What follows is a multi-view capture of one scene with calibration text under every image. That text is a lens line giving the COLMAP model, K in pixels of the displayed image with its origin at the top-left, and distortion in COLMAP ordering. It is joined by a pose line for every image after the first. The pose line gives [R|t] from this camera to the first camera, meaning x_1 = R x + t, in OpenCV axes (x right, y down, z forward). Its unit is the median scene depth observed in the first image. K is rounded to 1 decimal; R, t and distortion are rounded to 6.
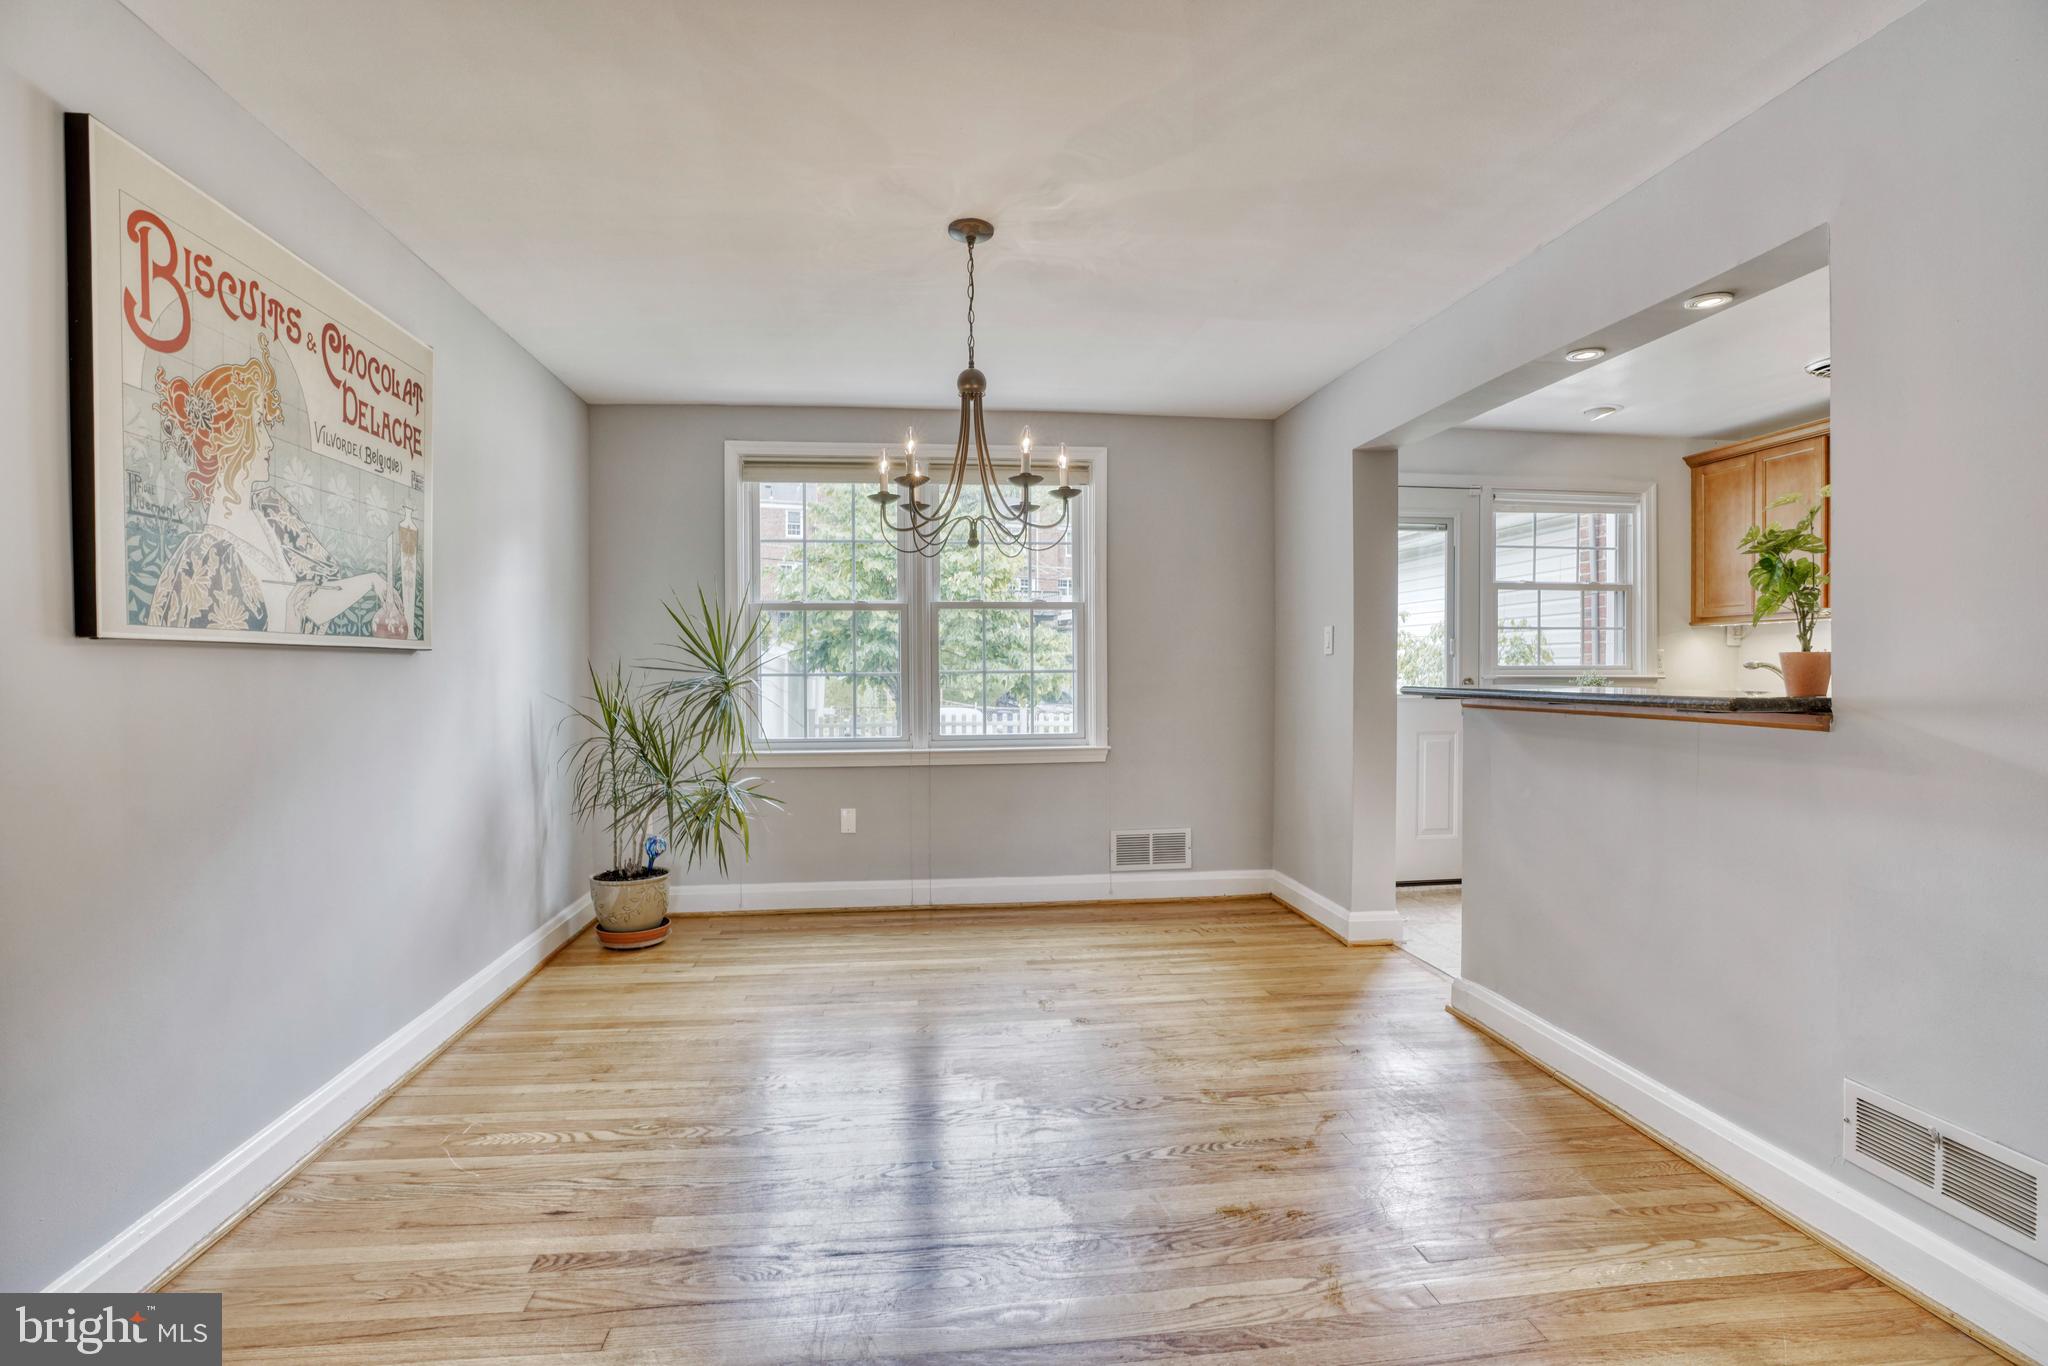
lens RADIAL K [[962.5, 0, 1007.4], [0, 962.5, 690.9], [0, 0, 1]] dist [-0.071921, 0.031637]
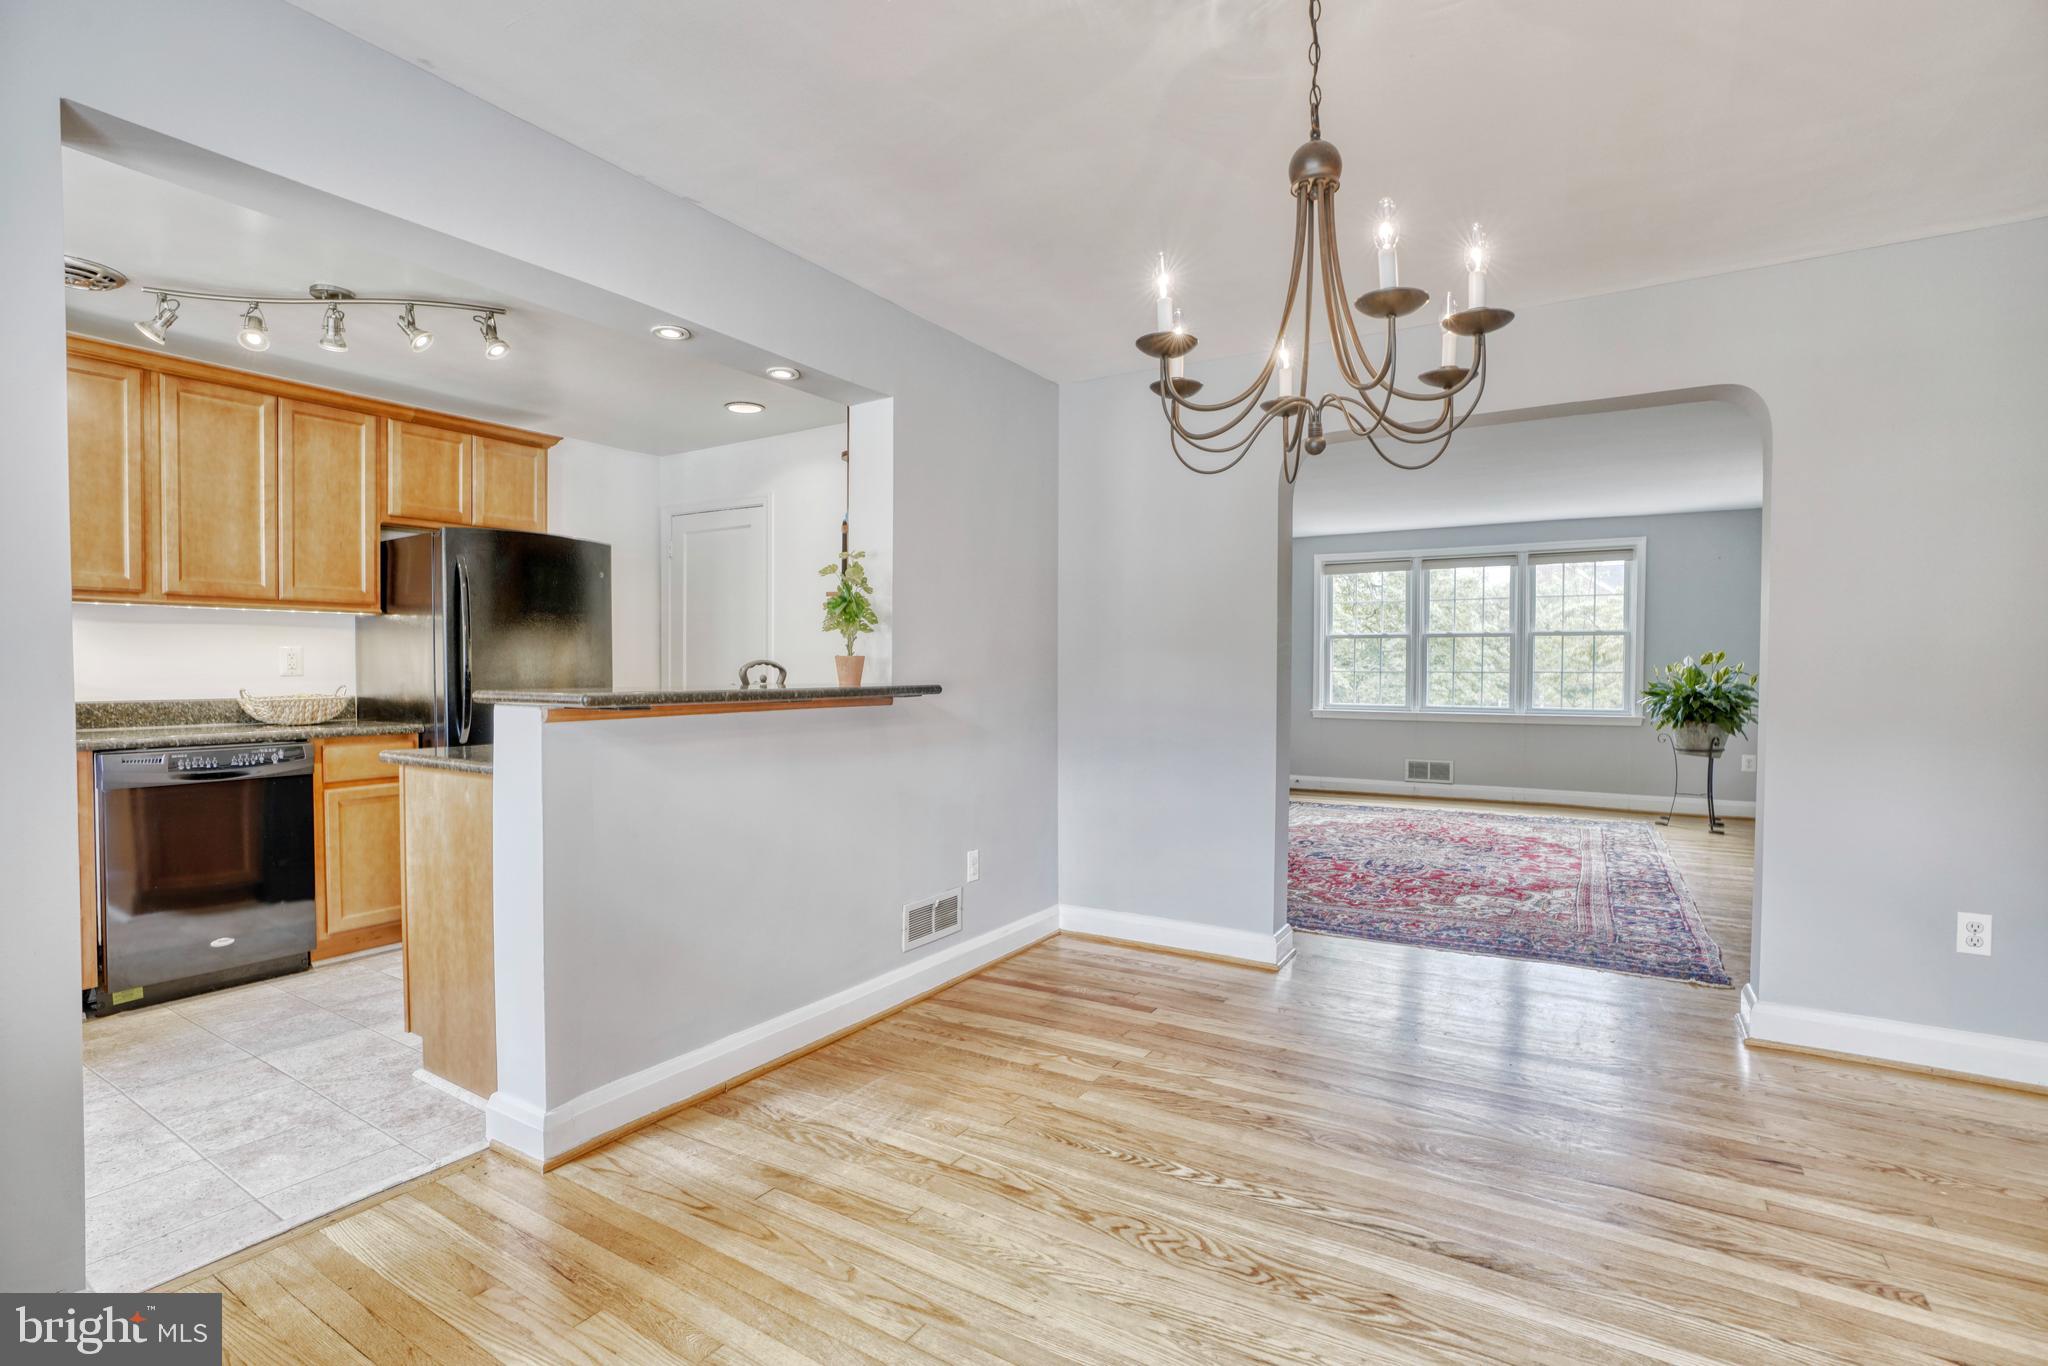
lens RADIAL K [[962.5, 0, 1007.4], [0, 962.5, 690.9], [0, 0, 1]] dist [-0.071921, 0.031637]
pose [[-0.773993, -0.013041, 0.633060, -0.278375], [0.016268, 0.999048, 0.040470, -0.036751], [-0.632985, 0.041622, -0.773044, 1.706338]]
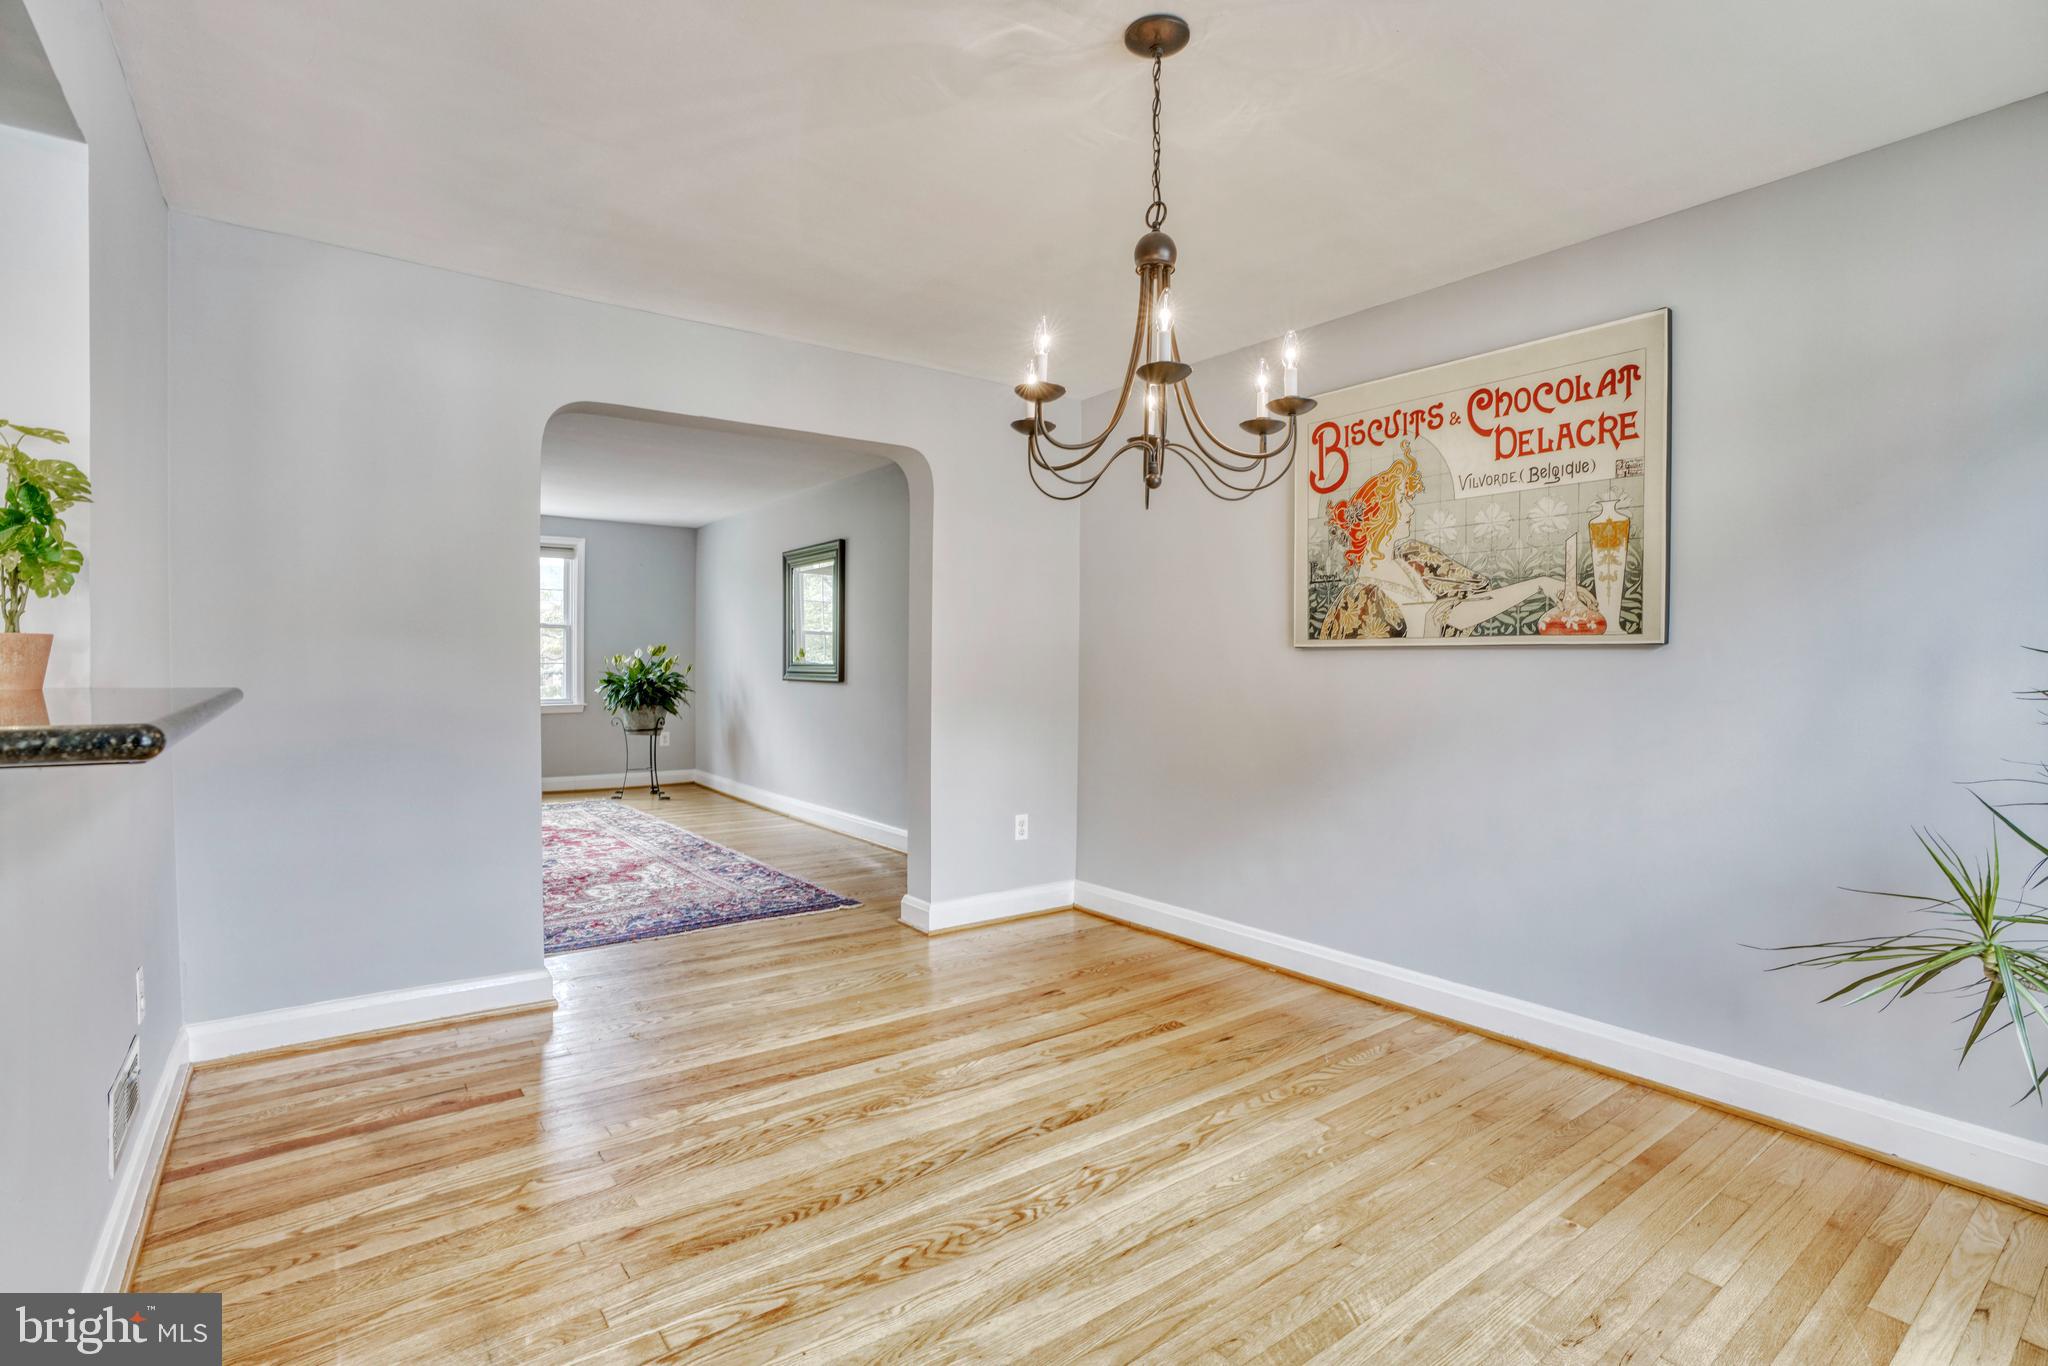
lens RADIAL K [[962.5, 0, 1007.4], [0, 962.5, 690.9], [0, 0, 1]] dist [-0.071921, 0.031637]
pose [[-0.866848, 0.010732, -0.498457, 0.442720], [-0.017326, 0.998516, 0.051628, -0.039360], [0.498271, 0.053390, -0.865376, 1.706018]]
